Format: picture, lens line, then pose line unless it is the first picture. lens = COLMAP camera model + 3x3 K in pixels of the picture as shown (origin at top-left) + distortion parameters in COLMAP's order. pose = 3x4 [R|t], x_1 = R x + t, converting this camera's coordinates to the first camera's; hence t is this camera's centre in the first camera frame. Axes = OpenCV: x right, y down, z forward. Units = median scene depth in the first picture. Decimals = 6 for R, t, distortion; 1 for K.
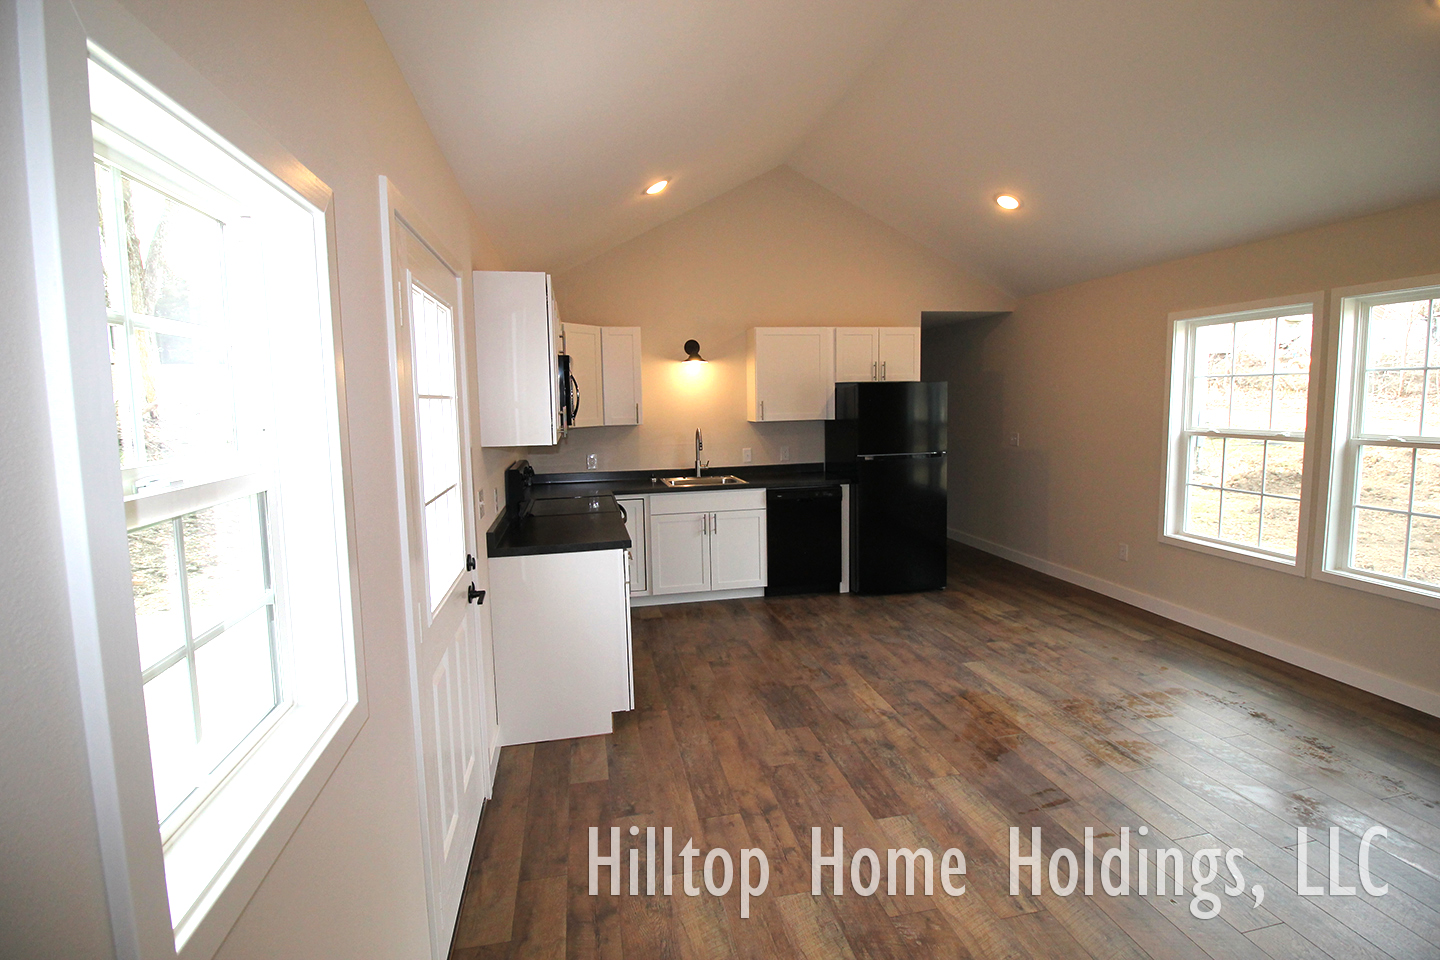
lens RADIAL K [[674.6, 0, 719.8], [0, 674.6, 461.8], [0, 0, 1]] dist [-0.001976, -0.000027]
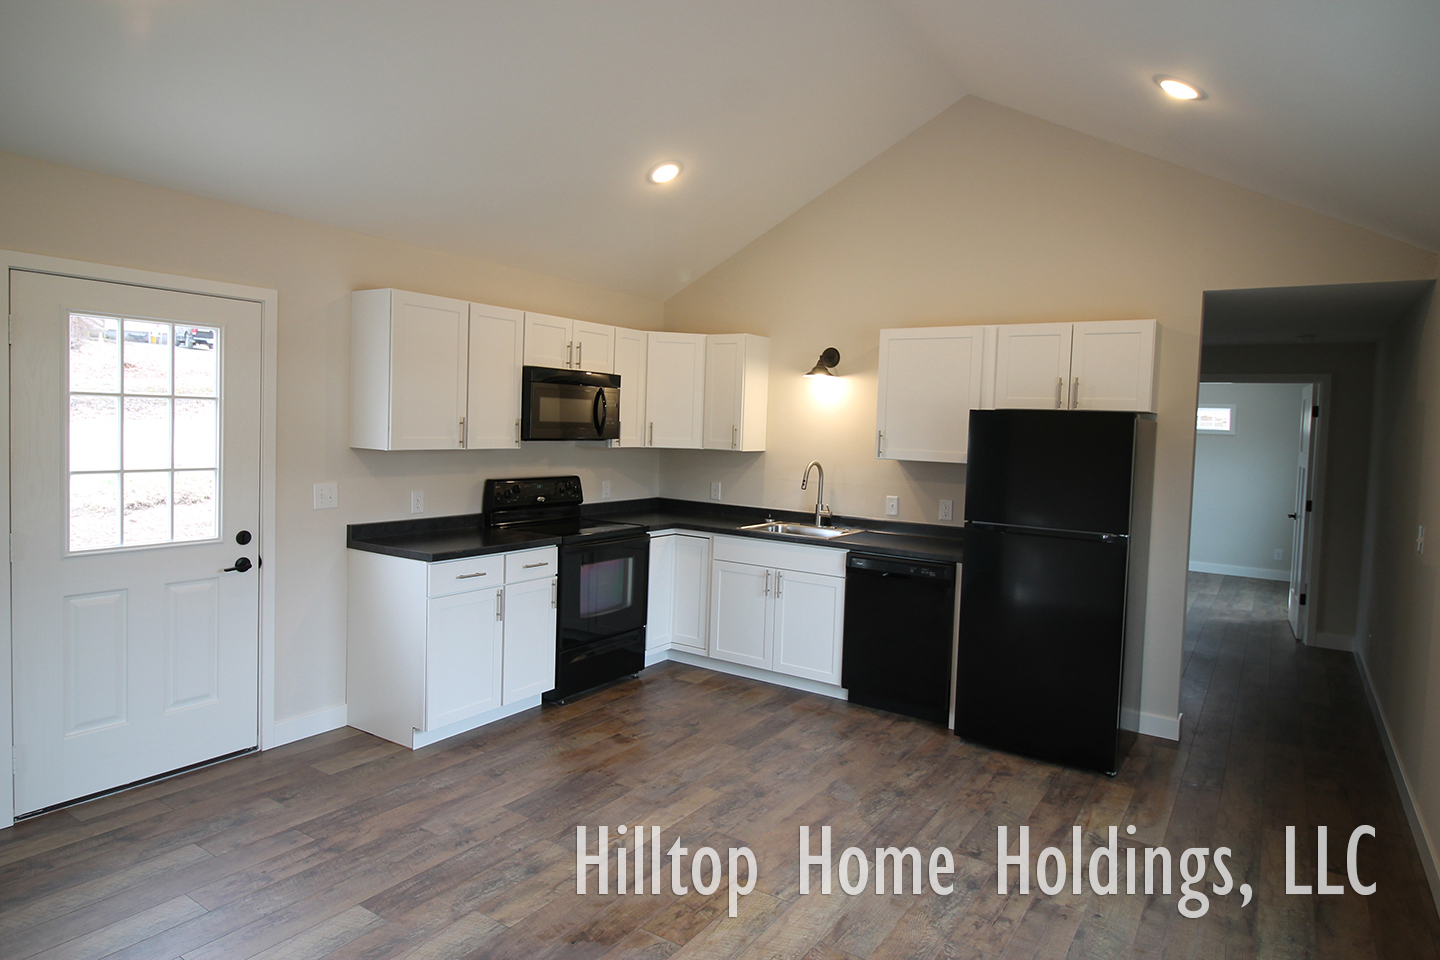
lens RADIAL K [[856.0, 0, 719.8], [0, 856.0, 456.9], [0, 0, 1]] dist [0.000796, -0.002296]
pose [[0.700385, 0.072030, -0.710121, 0.674481], [-0.112284, 0.993626, -0.009958, -0.038332], [0.704878, 0.086709, 0.704009, 0.269714]]
